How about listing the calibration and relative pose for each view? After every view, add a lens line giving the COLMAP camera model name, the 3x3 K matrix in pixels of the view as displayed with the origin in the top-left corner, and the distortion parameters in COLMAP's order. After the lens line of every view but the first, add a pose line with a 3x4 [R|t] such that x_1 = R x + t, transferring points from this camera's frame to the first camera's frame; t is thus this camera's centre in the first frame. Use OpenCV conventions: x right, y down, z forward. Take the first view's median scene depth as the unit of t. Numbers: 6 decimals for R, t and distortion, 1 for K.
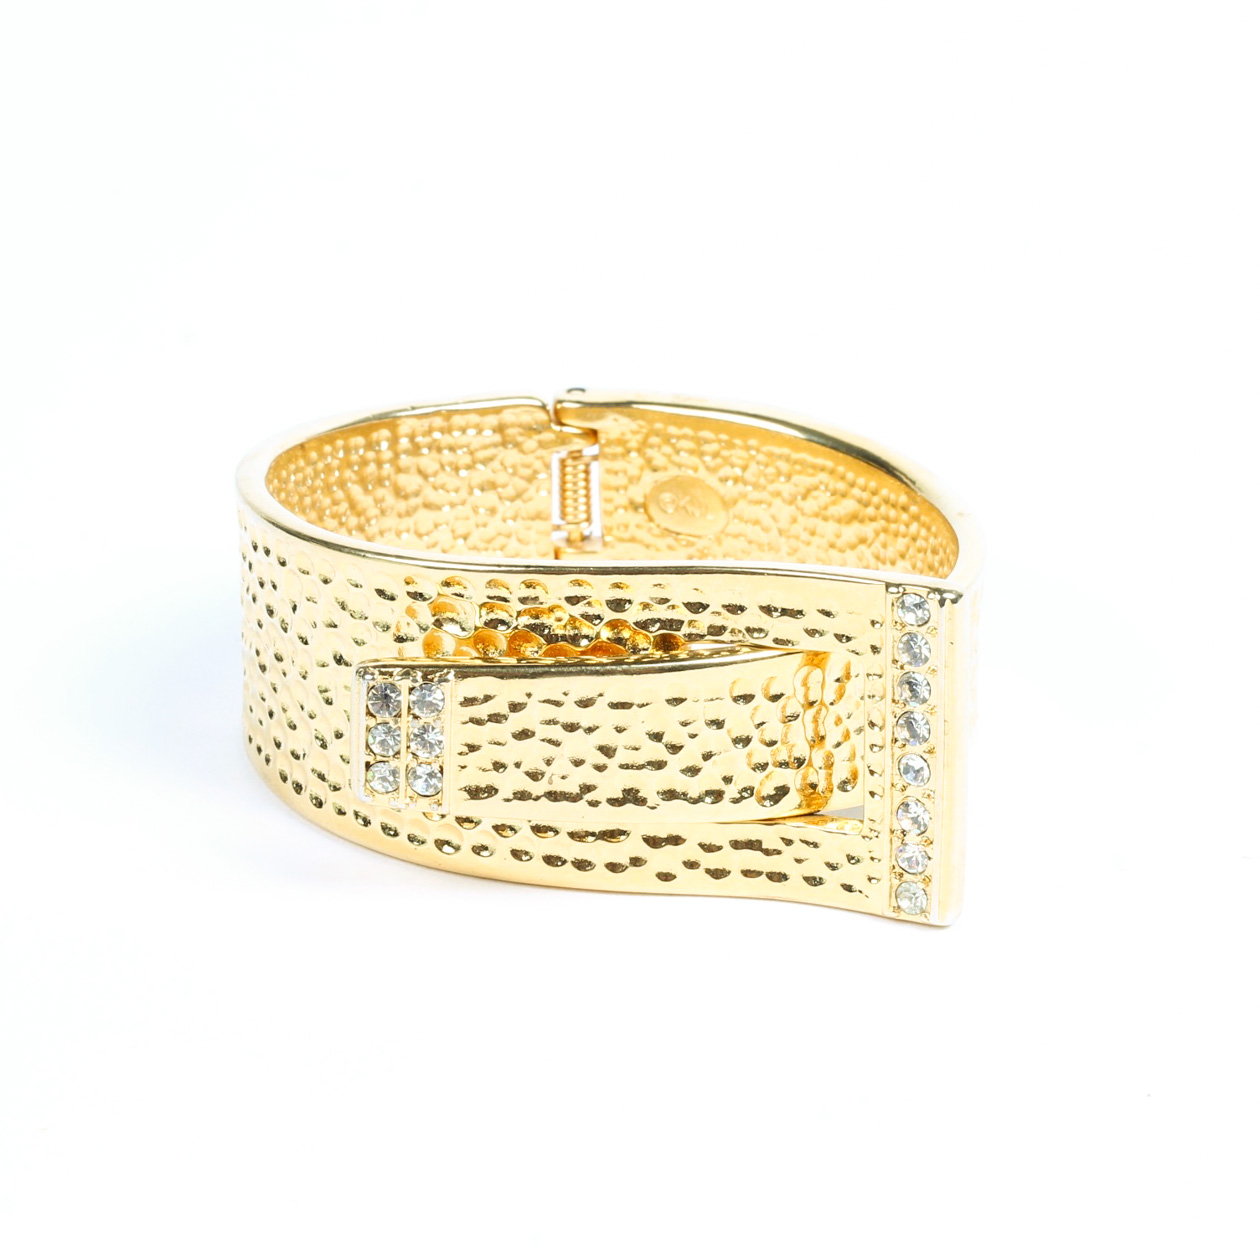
lens RADIAL K [[5153.7, 0, 630.0], [0, 5153.7, 630.0], [0, 0, 1]] dist [-0.463013, 8.108375]
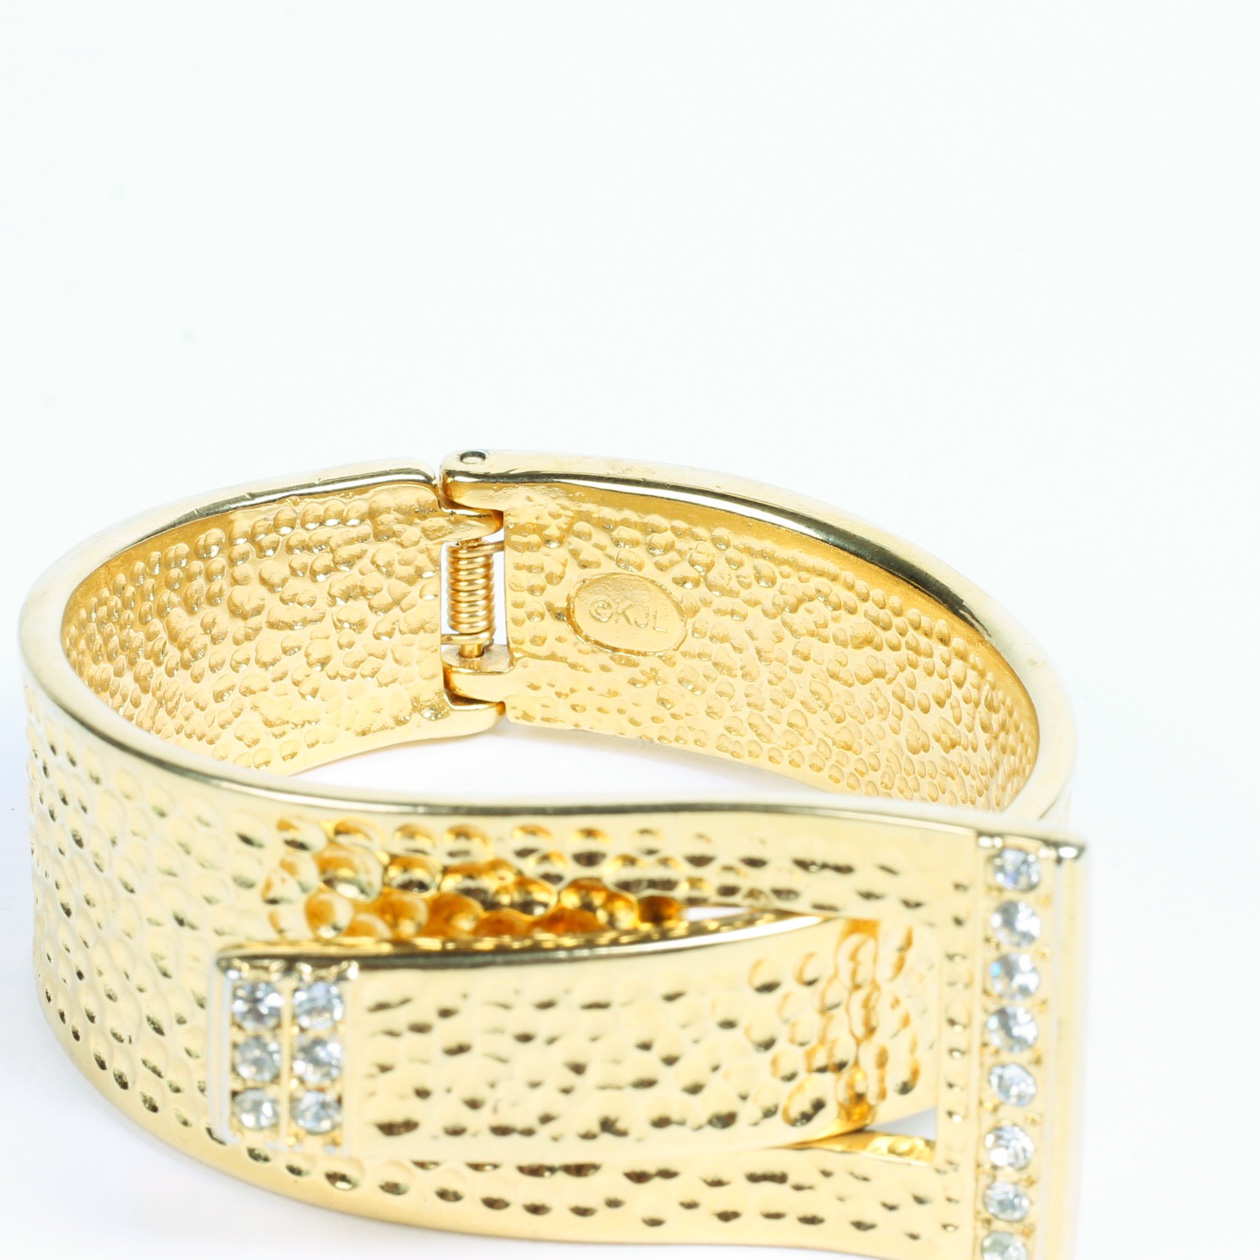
lens RADIAL K [[5153.7, 0, 630.0], [0, 5153.7, 630.0], [0, 0, 1]] dist [-0.463013, 8.108375]
pose [[0.997294, -0.020321, 0.070655, -0.043434], [0.013887, 0.995809, 0.090397, -0.094818], [-0.072196, -0.089171, 0.993396, 0.297013]]
